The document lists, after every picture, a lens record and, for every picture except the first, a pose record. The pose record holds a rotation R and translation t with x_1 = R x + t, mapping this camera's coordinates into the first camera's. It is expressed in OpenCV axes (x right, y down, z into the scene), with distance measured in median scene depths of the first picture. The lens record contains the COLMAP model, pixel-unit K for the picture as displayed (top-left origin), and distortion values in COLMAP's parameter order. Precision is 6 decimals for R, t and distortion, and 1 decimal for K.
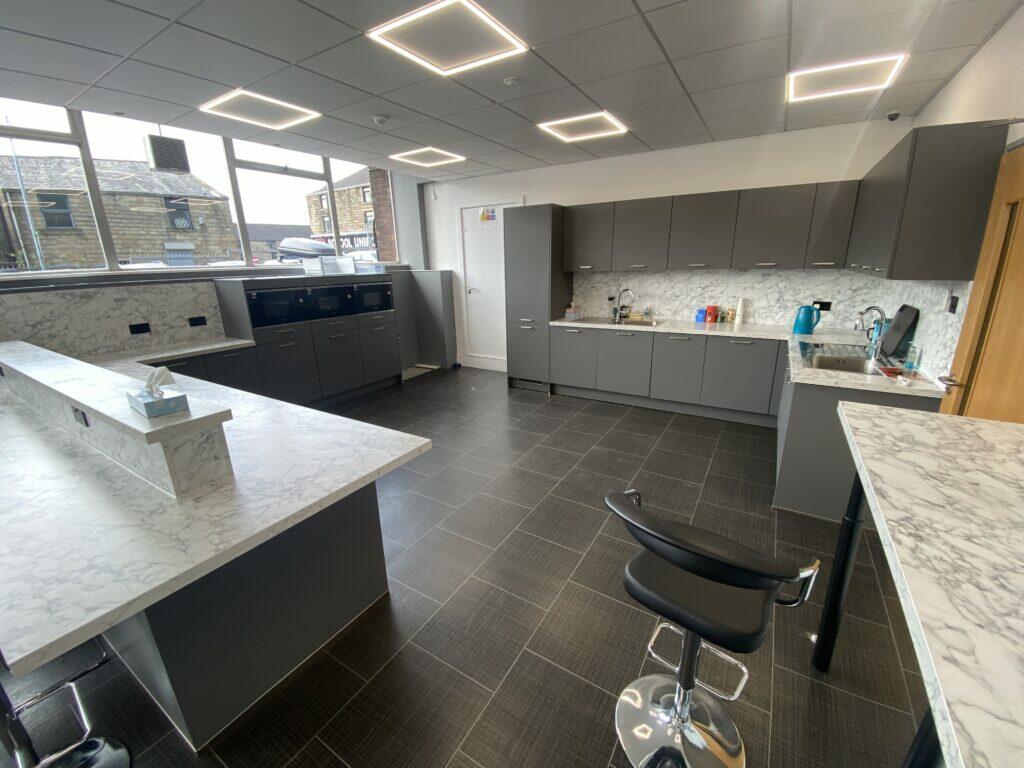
lens RADIAL K [[425.0, 0, 512.0], [0, 425.0, 384.0], [0, 0, 1]] dist [-0.000333, -0.016062]
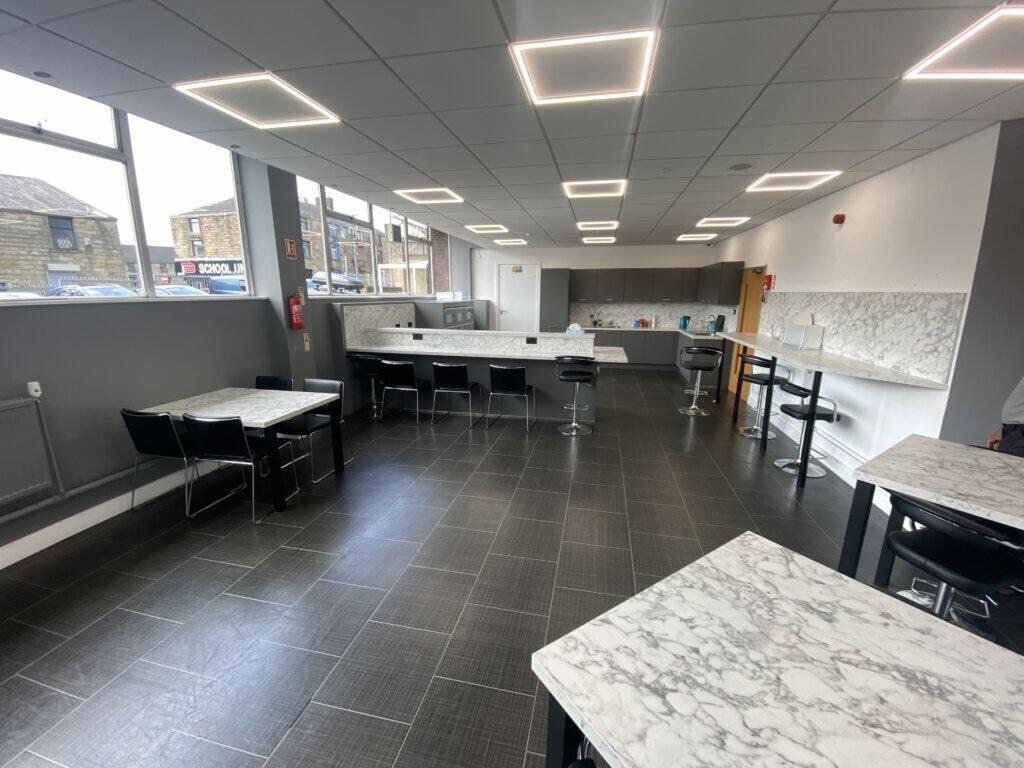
lens RADIAL K [[425.0, 0, 512.0], [0, 425.0, 384.0], [0, 0, 1]] dist [-0.000333, -0.016062]
pose [[0.936805, -0.047402, 0.346625, -0.206776], [0.071231, 0.995868, -0.056326, 0.050089], [-0.342523, 0.077457, 0.936311, -0.175774]]
